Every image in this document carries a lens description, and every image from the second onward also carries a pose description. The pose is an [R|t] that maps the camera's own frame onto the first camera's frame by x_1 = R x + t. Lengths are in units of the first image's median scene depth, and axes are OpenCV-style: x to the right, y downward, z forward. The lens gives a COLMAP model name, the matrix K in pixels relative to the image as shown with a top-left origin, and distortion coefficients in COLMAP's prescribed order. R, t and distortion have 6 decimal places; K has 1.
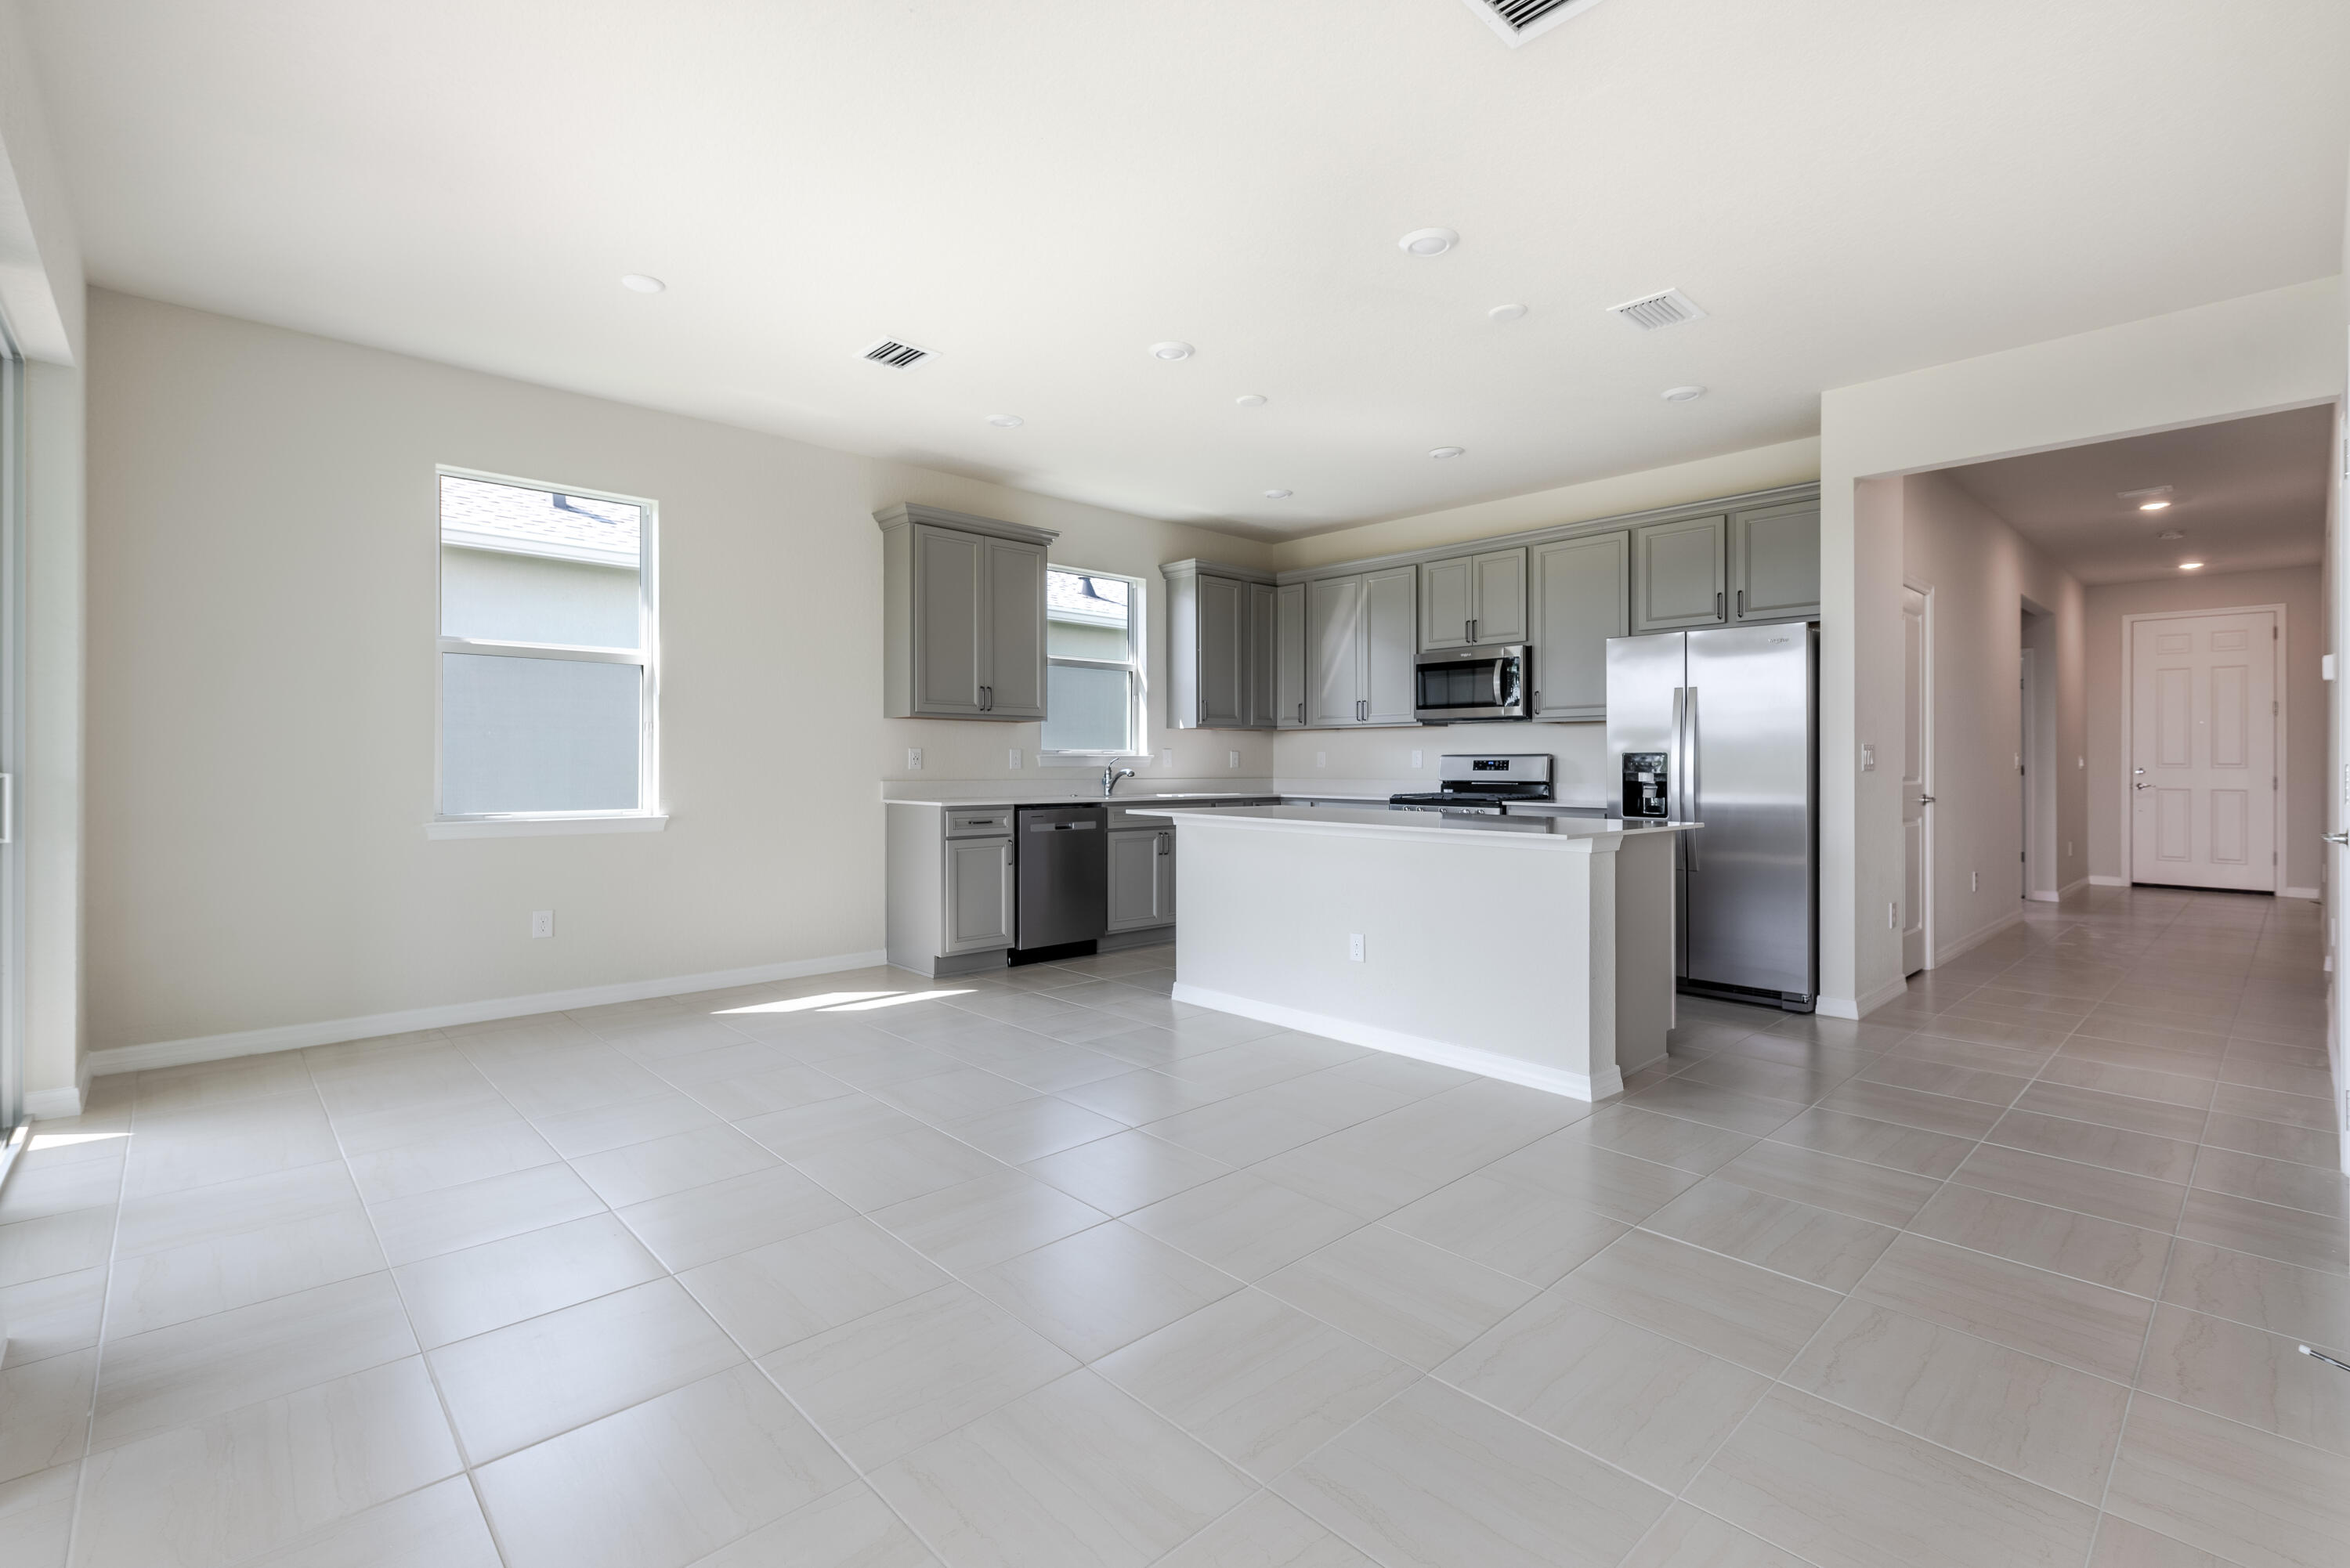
lens RADIAL K [[1080.8, 0, 1189.6], [0, 1080.8, 770.0], [0, 0, 1]] dist [0.007956, -0.004155]
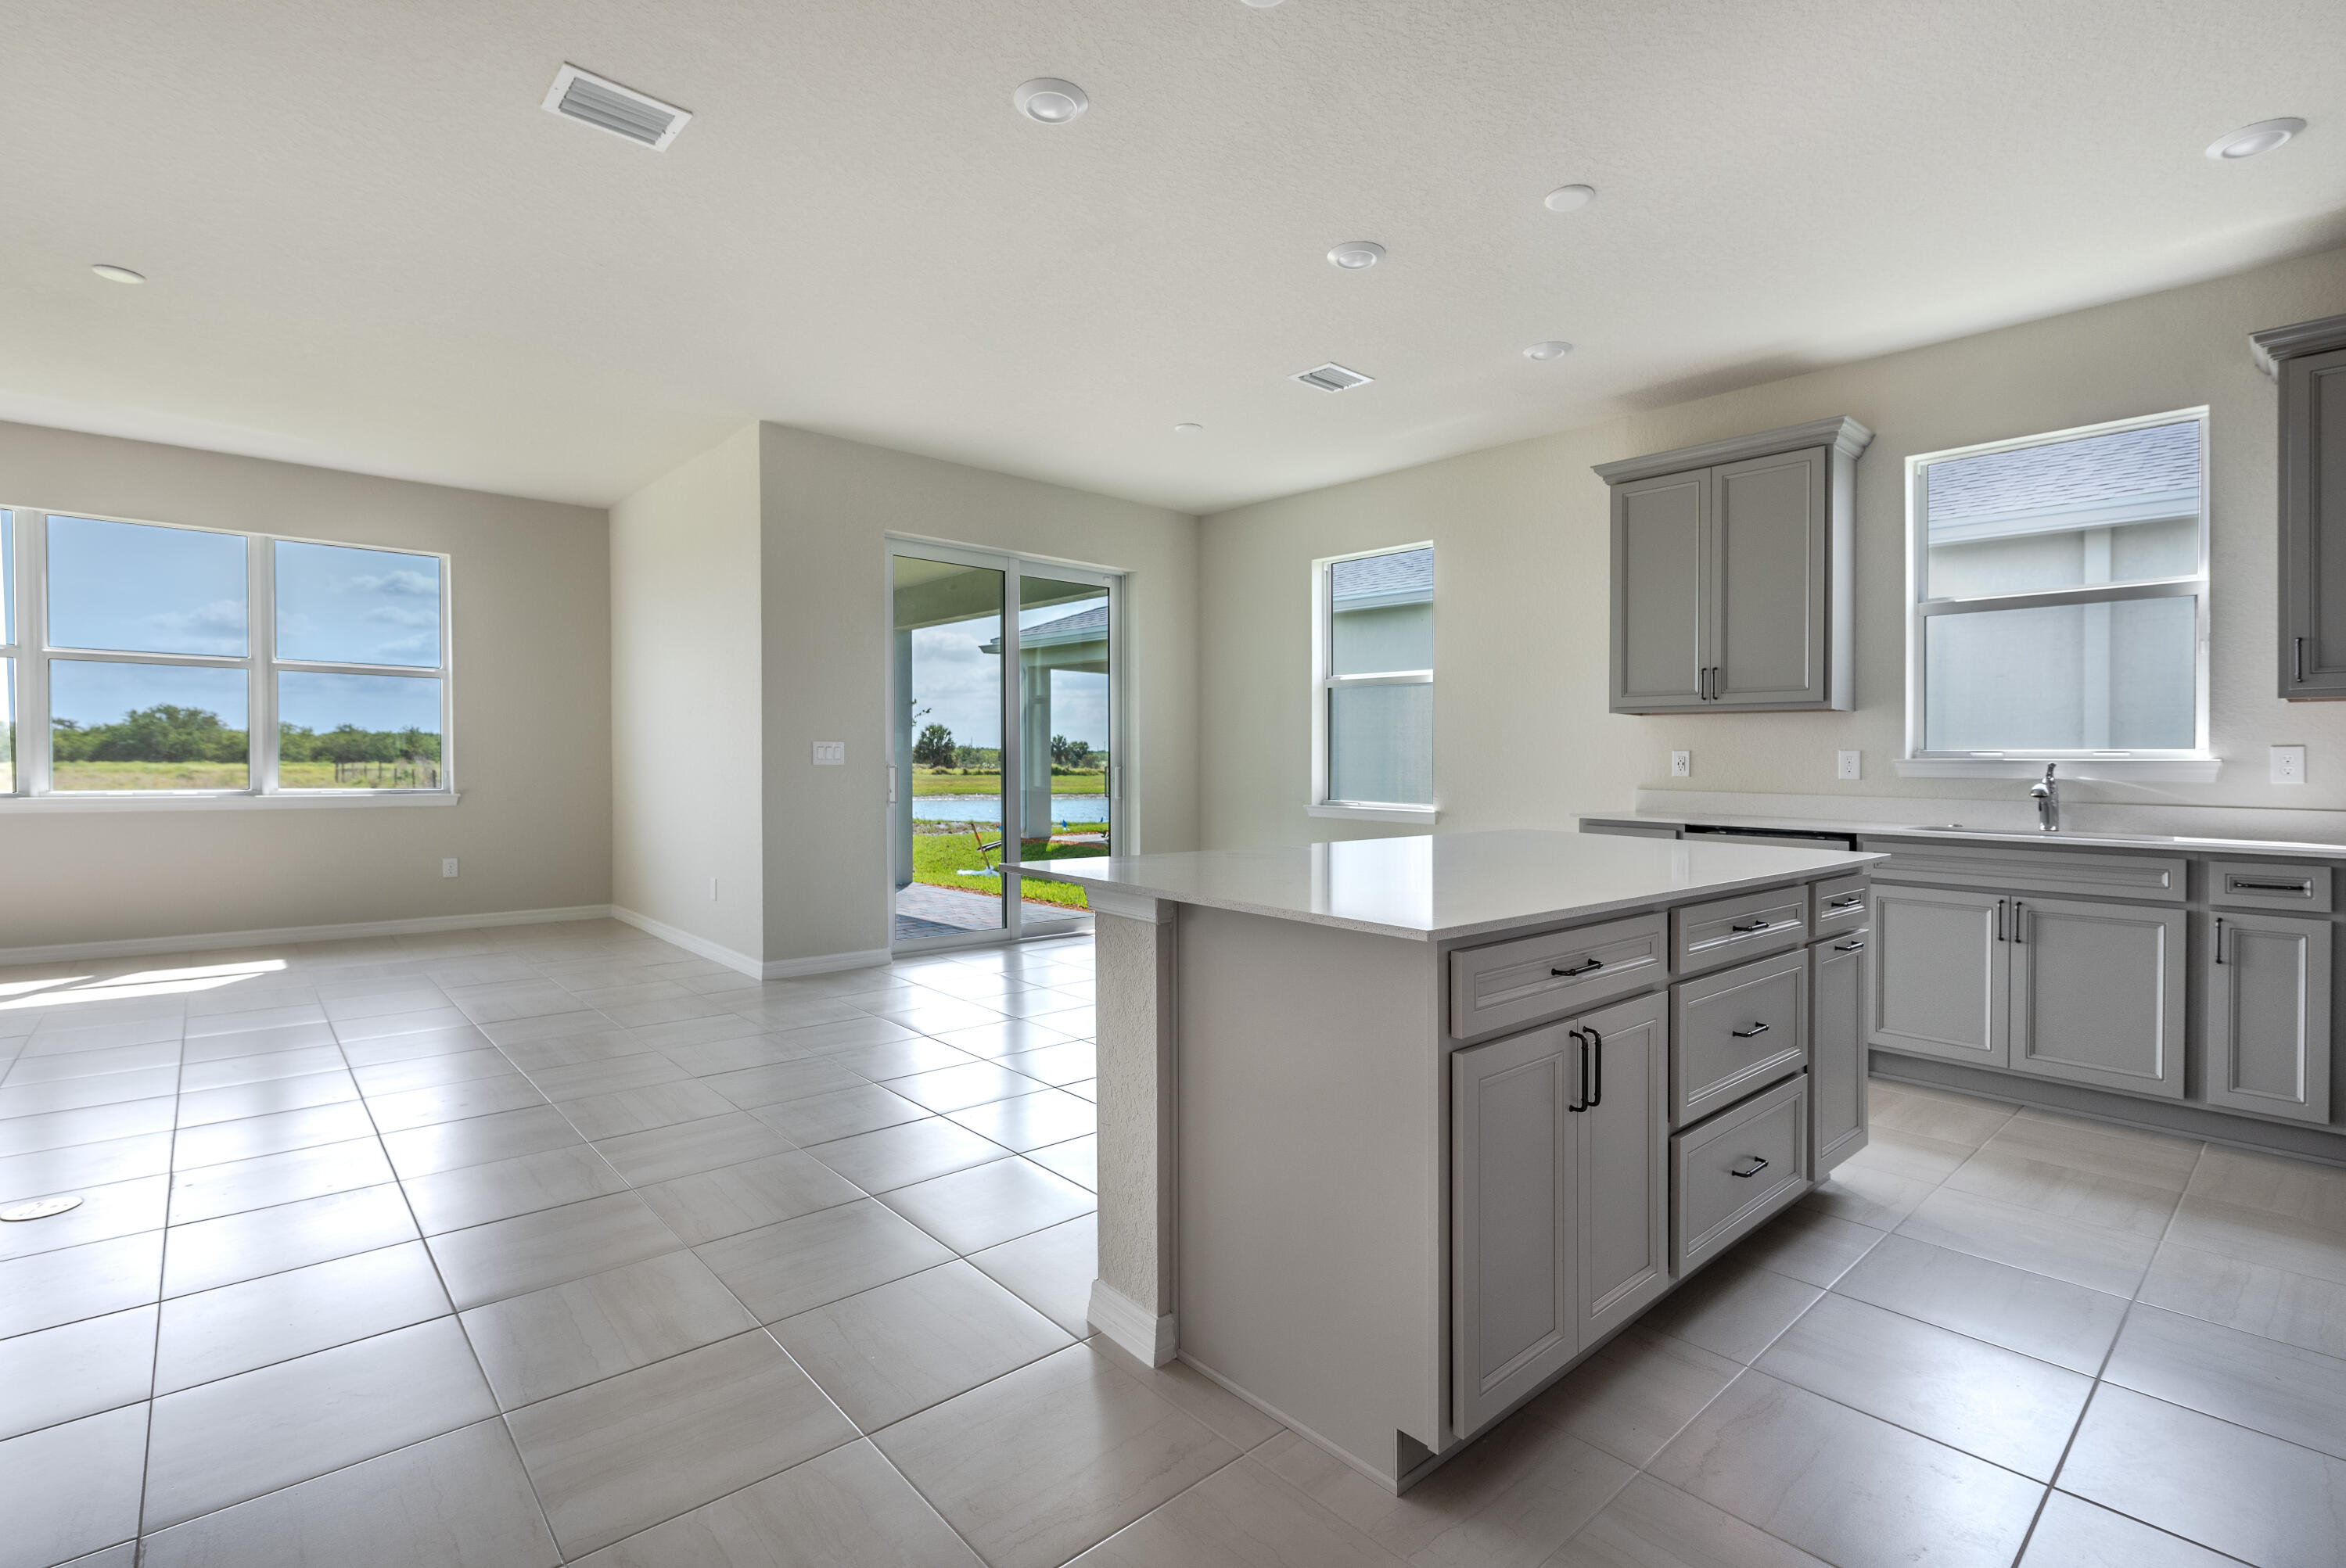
lens RADIAL K [[1078.9, 0, 1165.8], [0, 1078.9, 767.8], [0, 0, 1]] dist [0.007956, -0.004155]
pose [[-0.026759, 0.005780, -0.999625, 0.572052], [-0.021444, 0.999750, 0.006355, -0.004079], [0.999412, 0.021606, -0.026629, 0.631197]]
